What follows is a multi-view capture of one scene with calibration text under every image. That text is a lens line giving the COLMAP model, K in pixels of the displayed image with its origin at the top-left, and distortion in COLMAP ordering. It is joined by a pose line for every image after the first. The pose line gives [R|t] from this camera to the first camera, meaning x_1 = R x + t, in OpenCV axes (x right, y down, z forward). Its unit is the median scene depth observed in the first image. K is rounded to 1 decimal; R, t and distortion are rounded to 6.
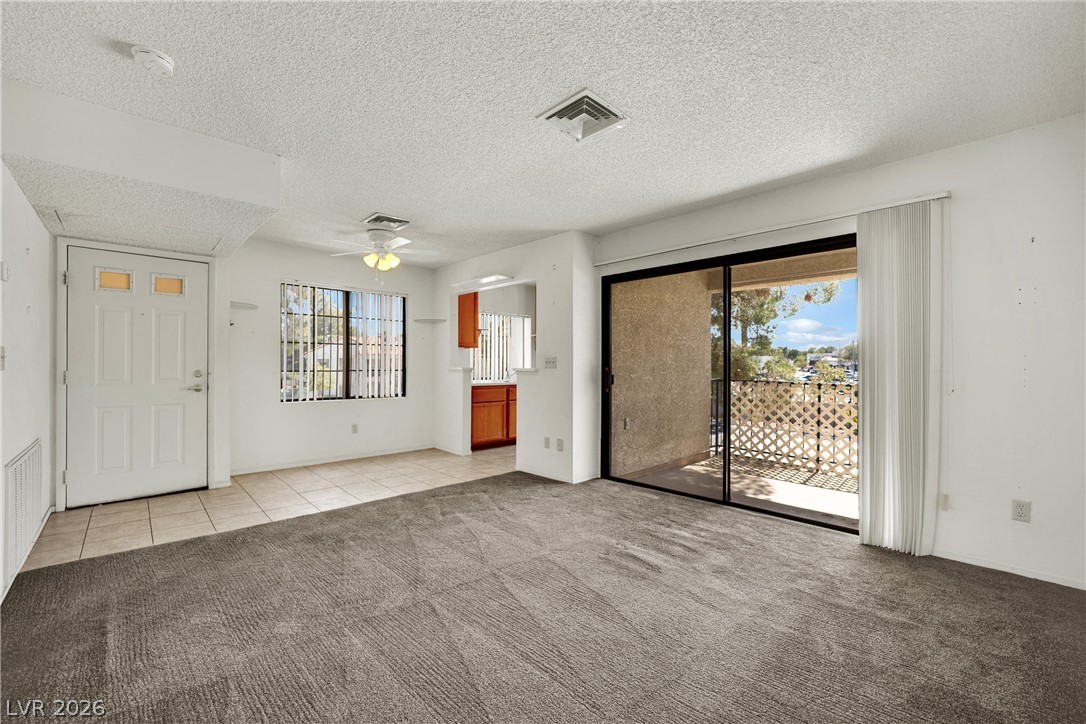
lens RADIAL K [[453.9, 0, 538.3], [0, 453.9, 363.0], [0, 0, 1]] dist [-0.007934, -0.001996]
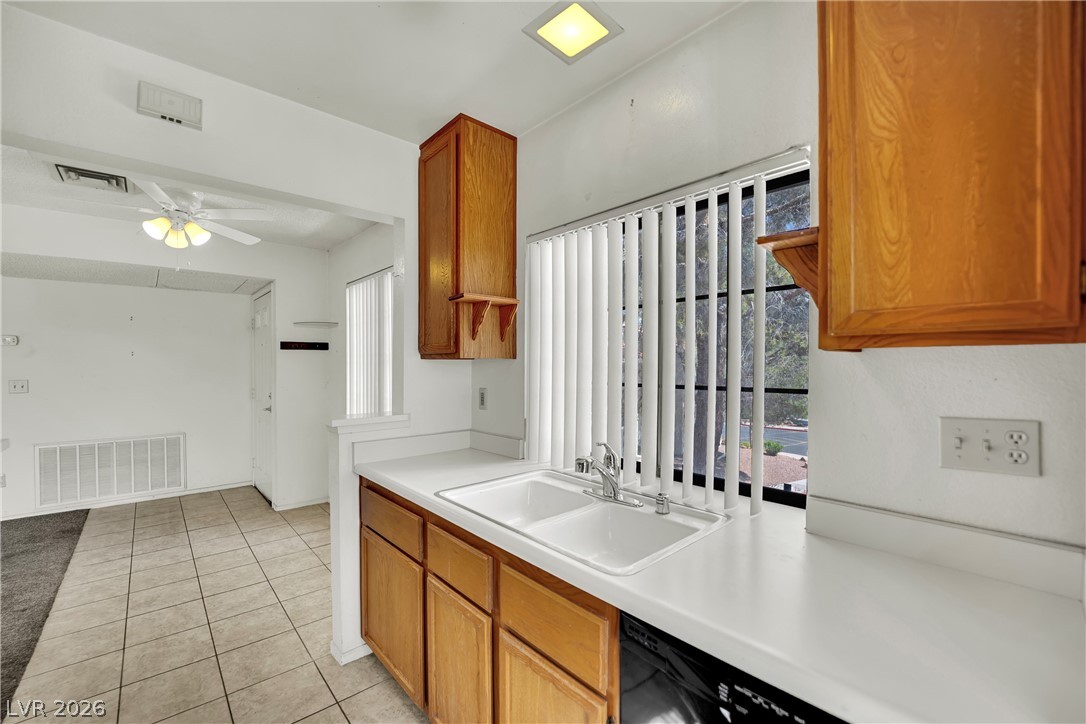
lens RADIAL K [[453.9, 0, 542.0], [0, 453.9, 370.2], [0, 0, 1]] dist [-0.007934, -0.001996]
pose [[-0.046589, 0.009973, -0.998864, 0.287216], [0.000931, 0.999950, 0.009941, -0.048979], [0.998914, -0.000467, -0.046596, 1.713712]]
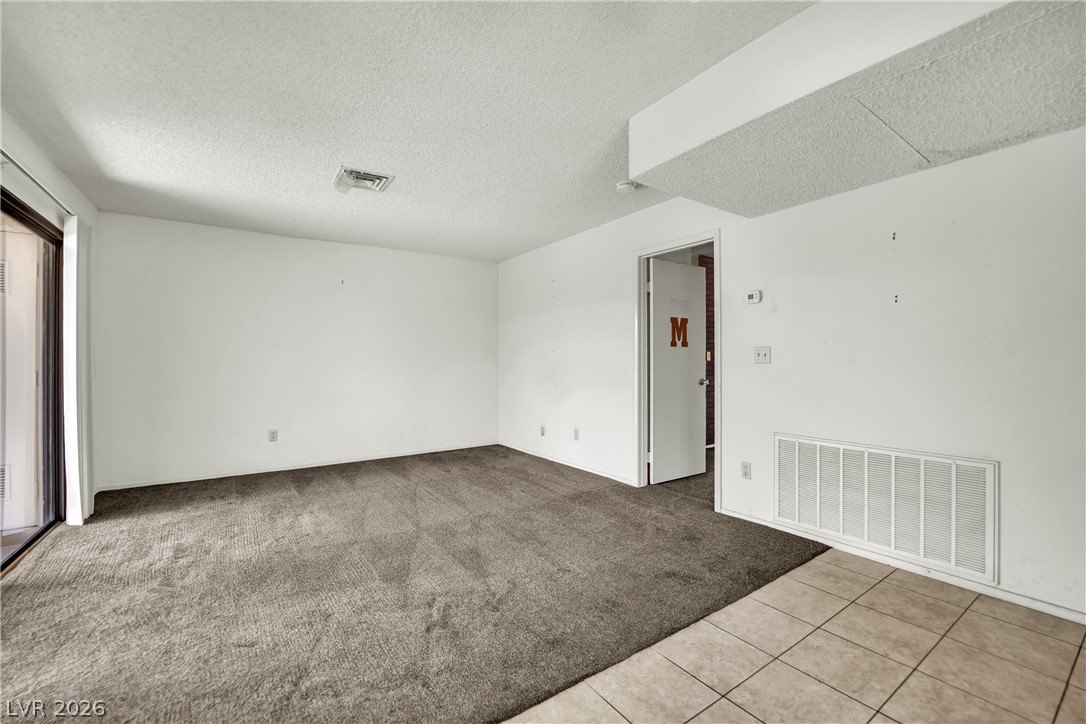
lens RADIAL K [[453.9, 0, 544.4], [0, 453.9, 356.3], [0, 0, 1]] dist [-0.007934, -0.001996]
pose [[-0.986939, -0.001365, 0.161091, -0.389028], [-0.002589, 0.999969, -0.007391, 0.003963], [-0.161076, -0.007712, -0.986912, 1.350065]]
